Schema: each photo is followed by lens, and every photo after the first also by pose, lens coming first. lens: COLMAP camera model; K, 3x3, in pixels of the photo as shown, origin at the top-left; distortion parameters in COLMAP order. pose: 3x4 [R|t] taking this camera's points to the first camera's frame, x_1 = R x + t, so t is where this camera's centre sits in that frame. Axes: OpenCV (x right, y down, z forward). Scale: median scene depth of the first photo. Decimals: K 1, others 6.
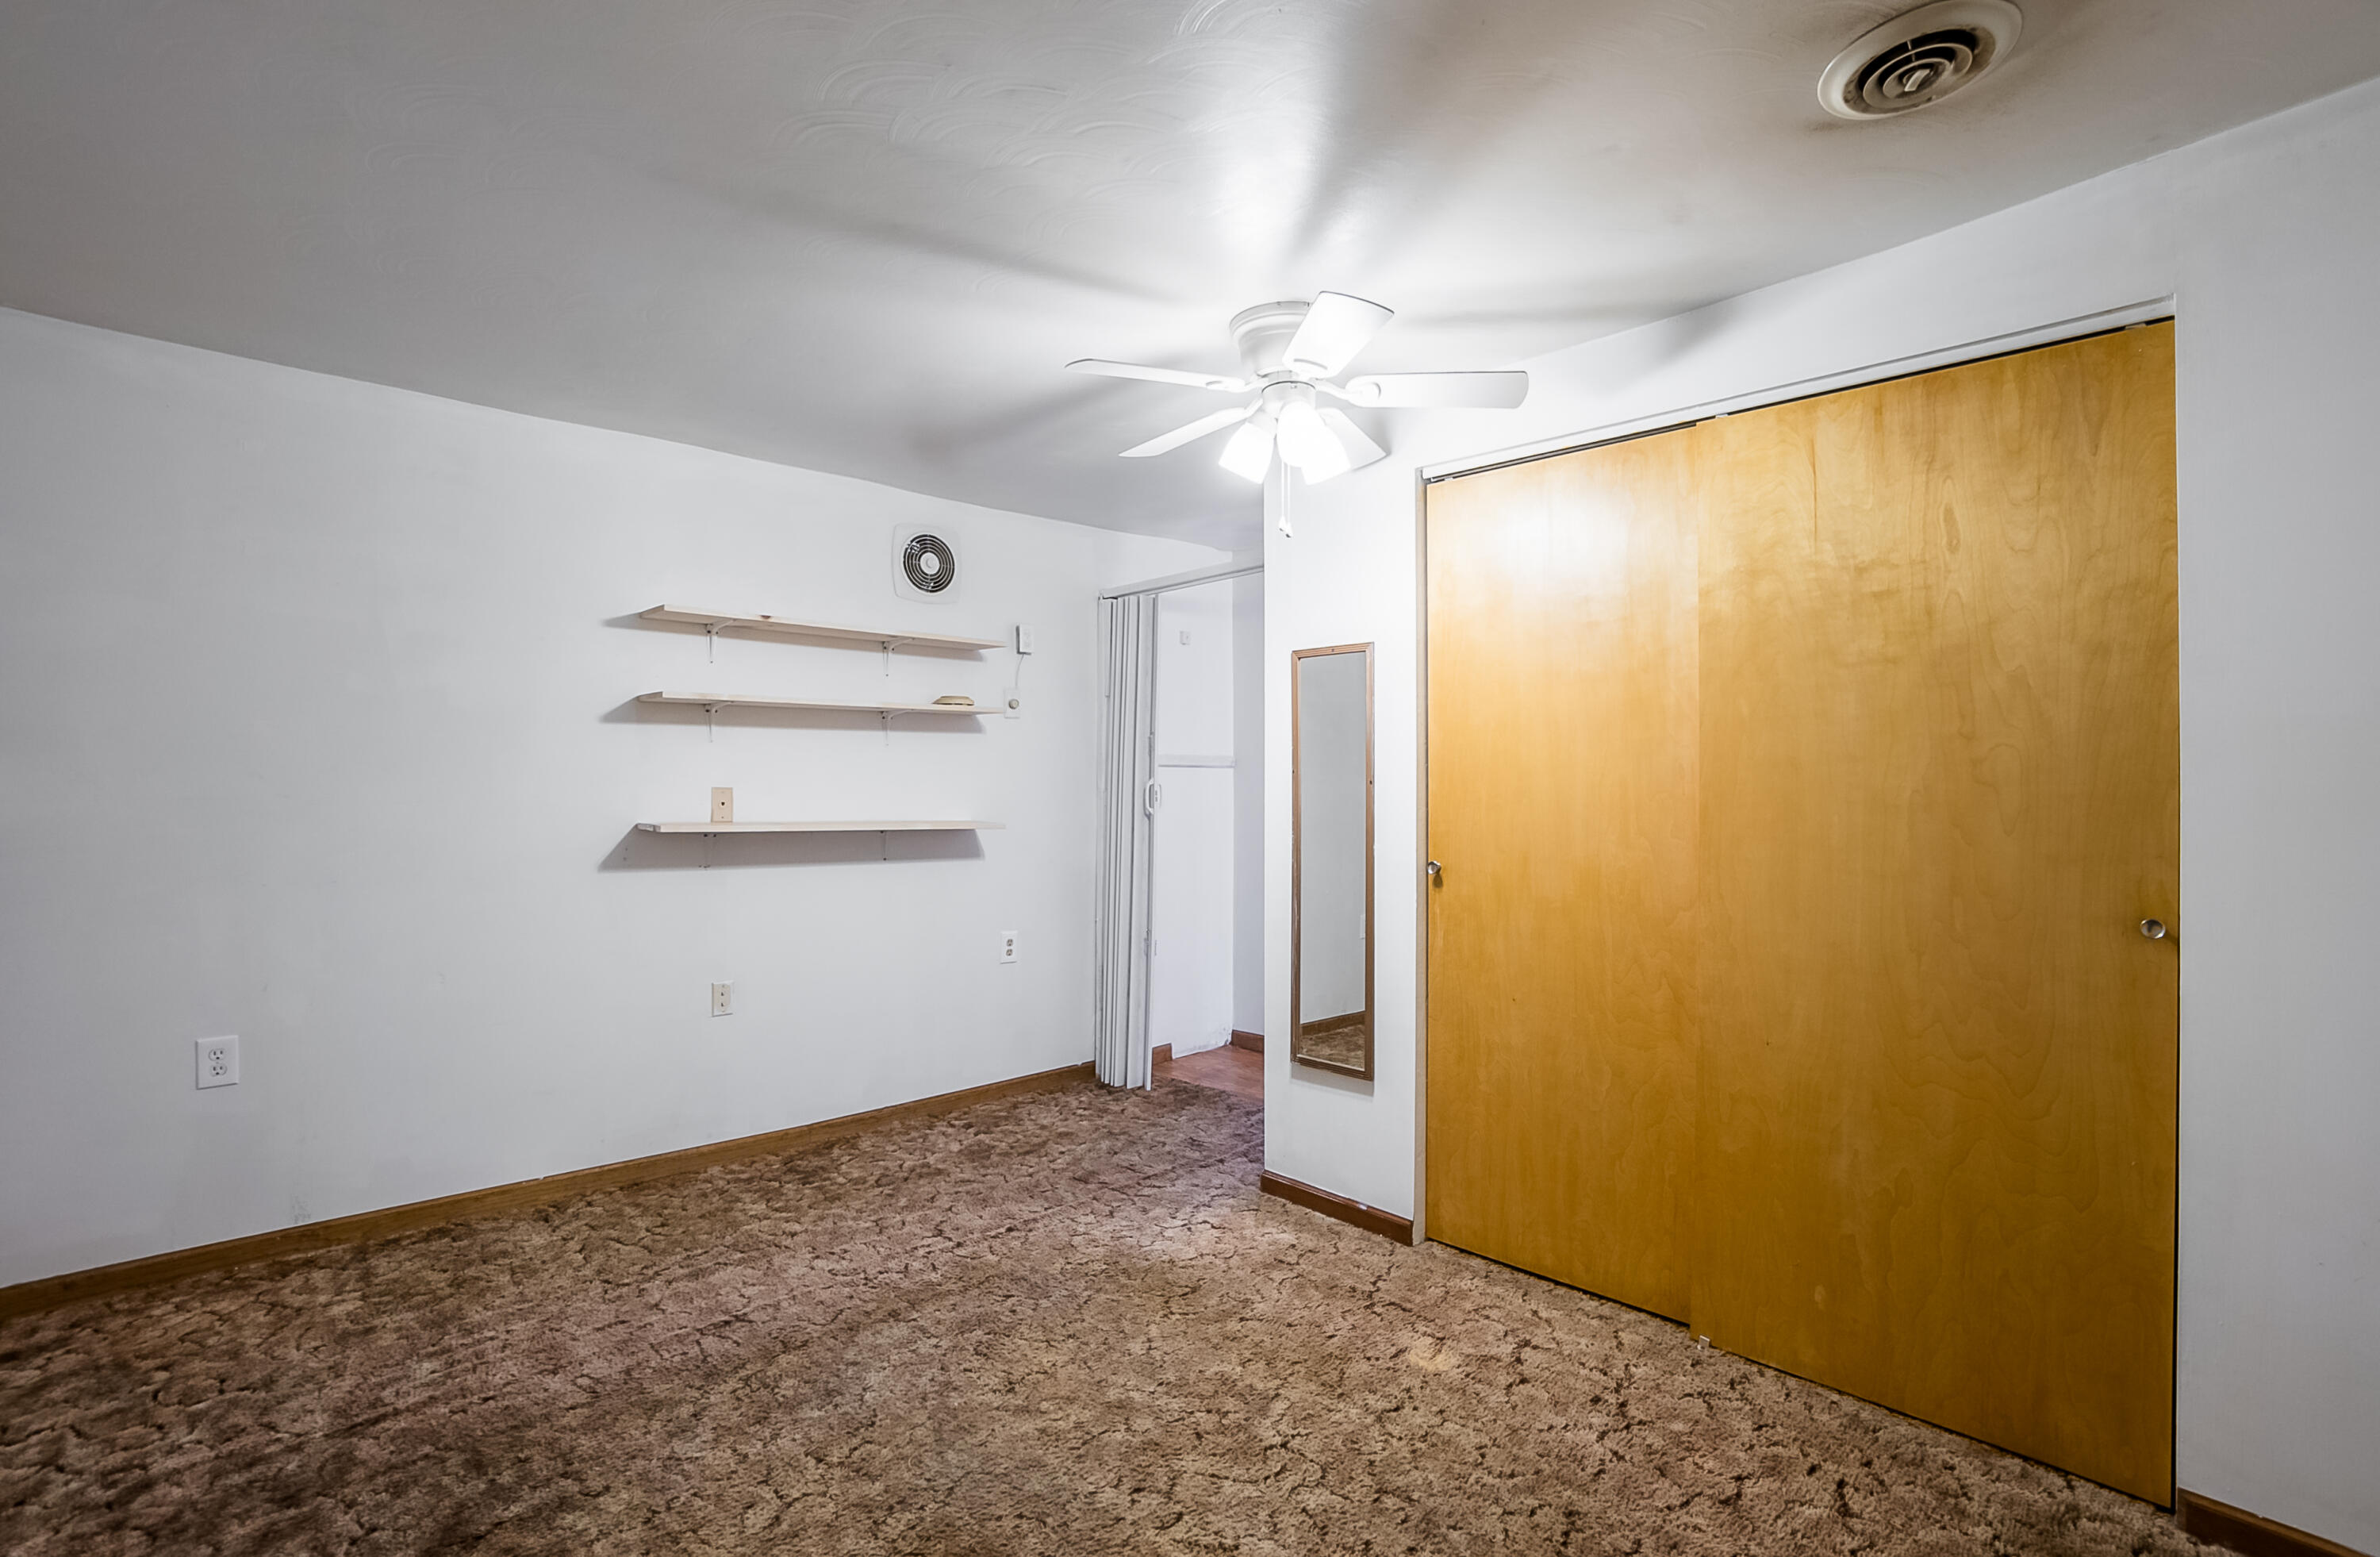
lens RADIAL K [[1097.5, 0, 1190.0], [0, 1097.5, 778.5], [0, 0, 1]] dist [-0.057107, 0.025940]
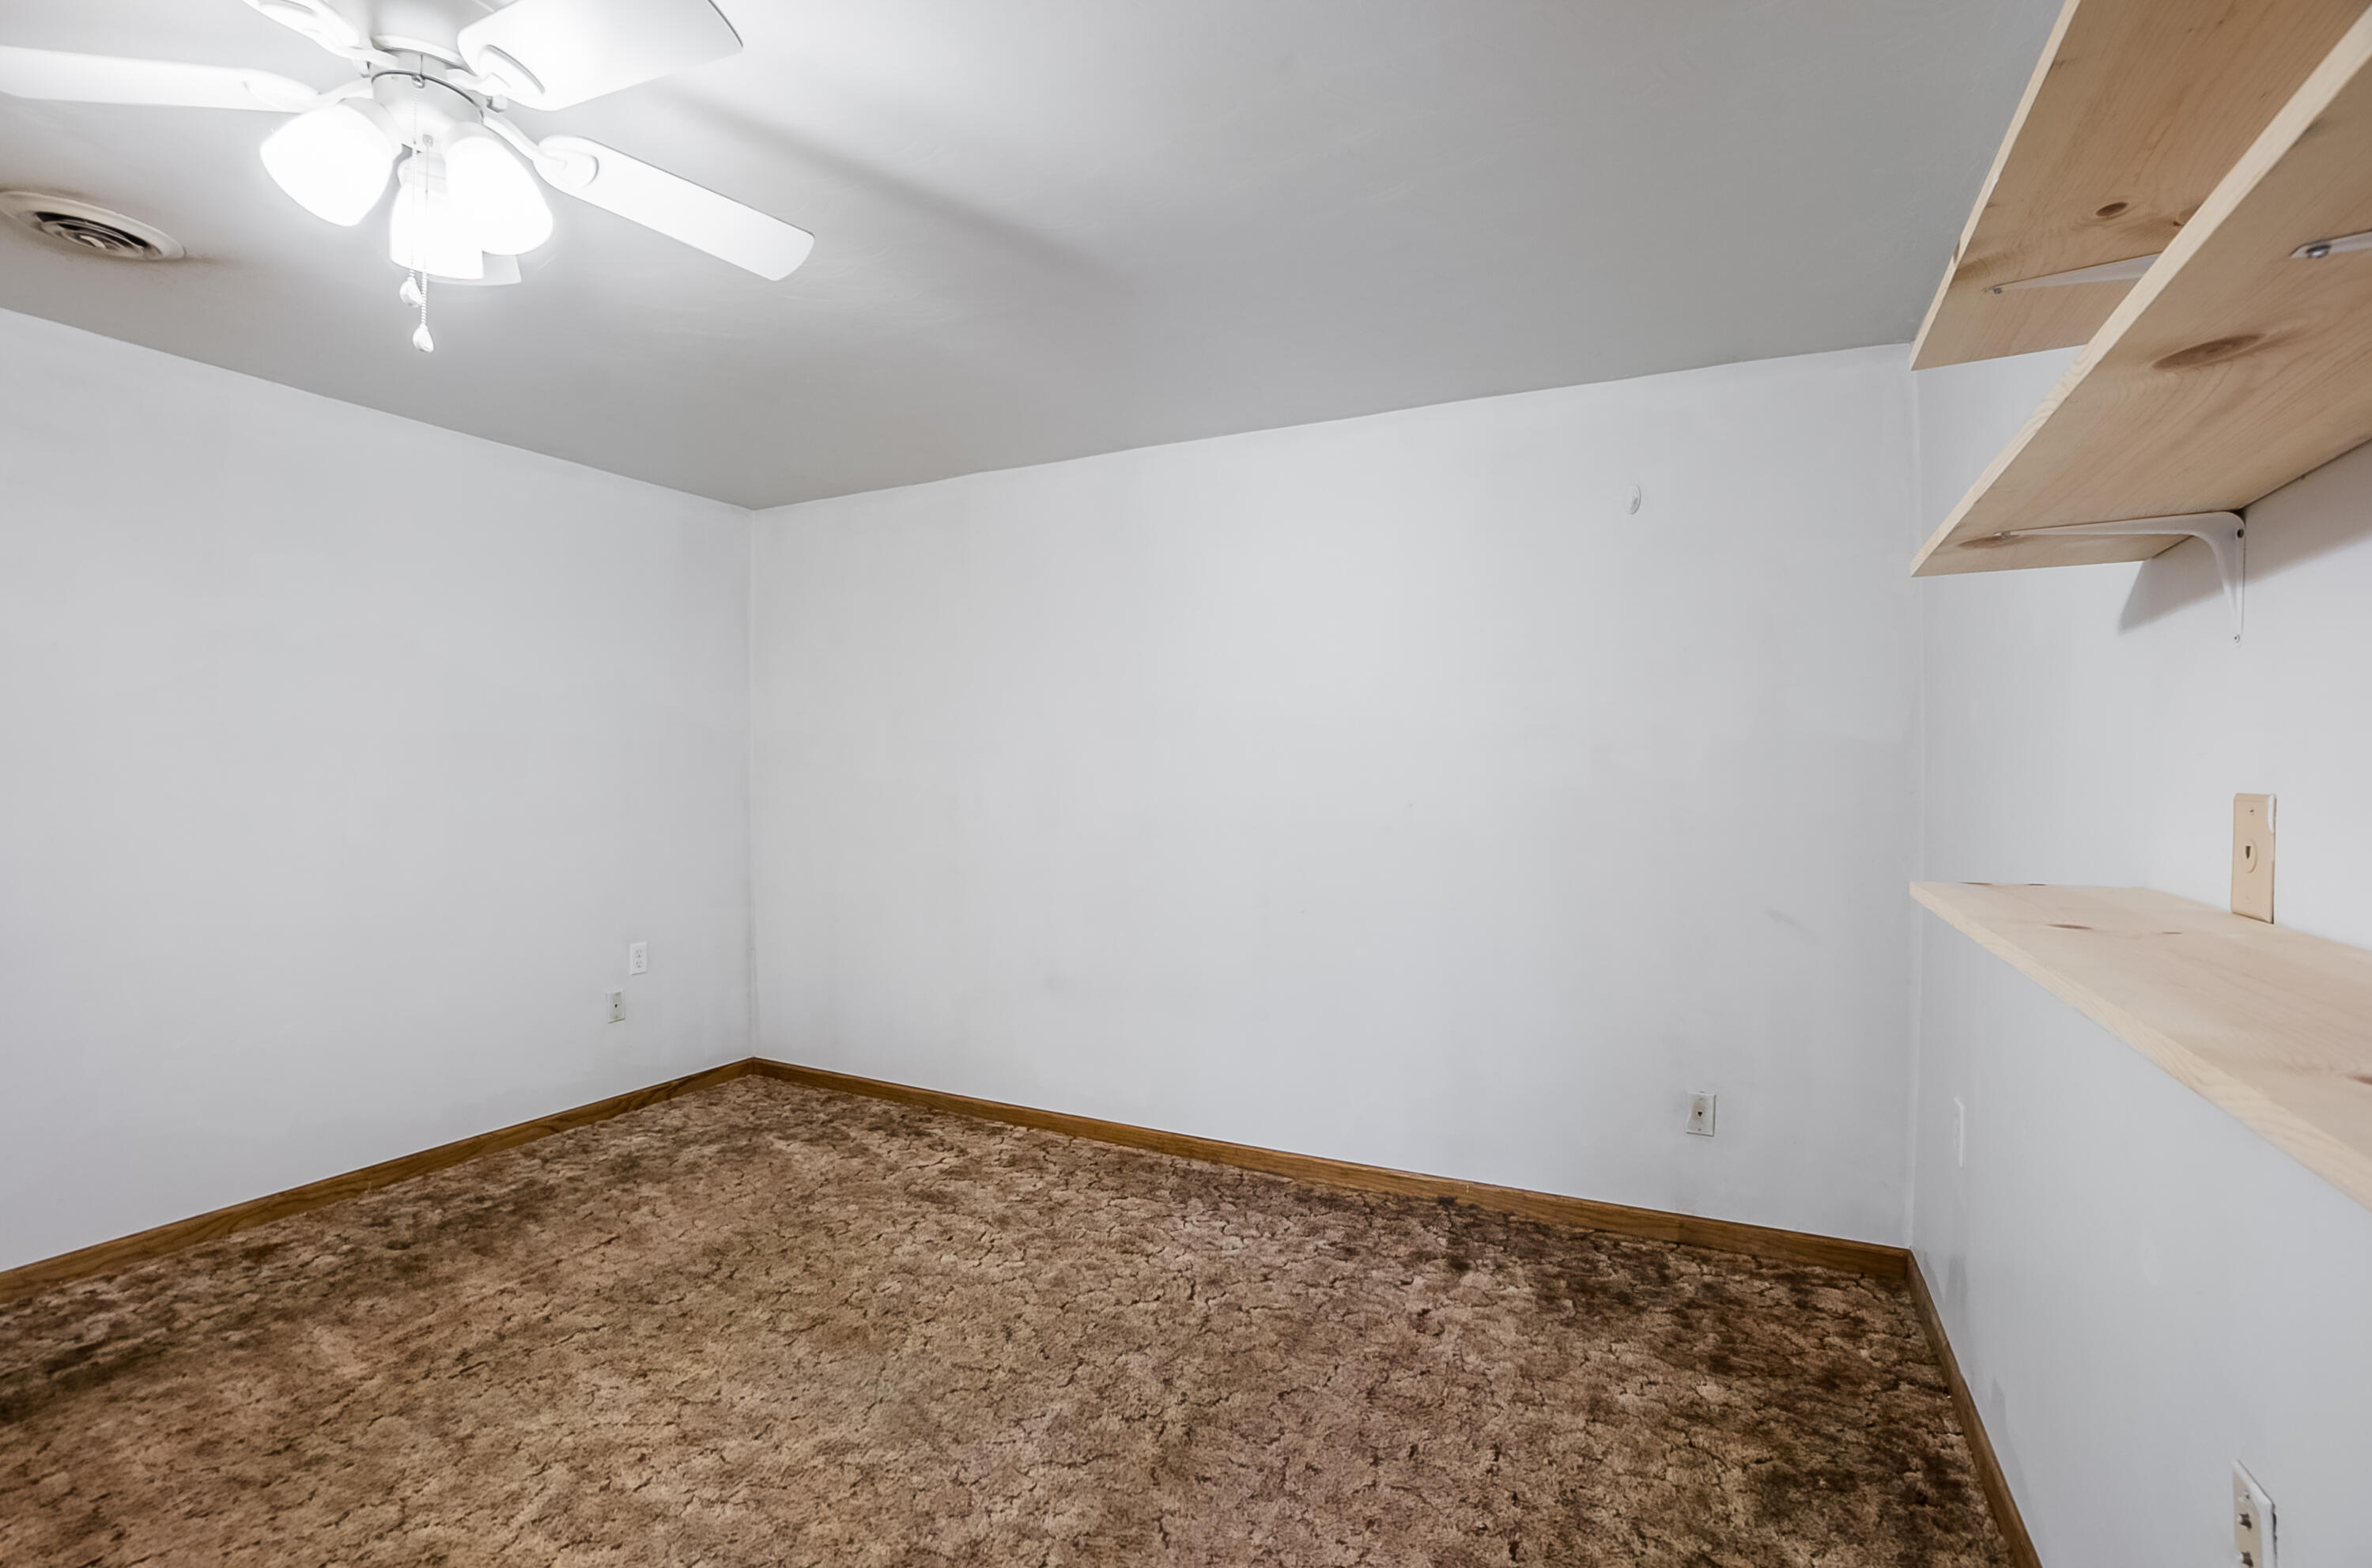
lens RADIAL K [[1093.7, 0, 1186.0], [0, 1093.7, 784.0], [0, 0, 1]] dist [-0.057107, 0.025940]
pose [[-0.944654, -0.005794, -0.328016, -0.128829], [-0.004818, 0.999981, -0.003787, 0.016202], [0.328032, -0.001997, -0.944664, 1.965137]]
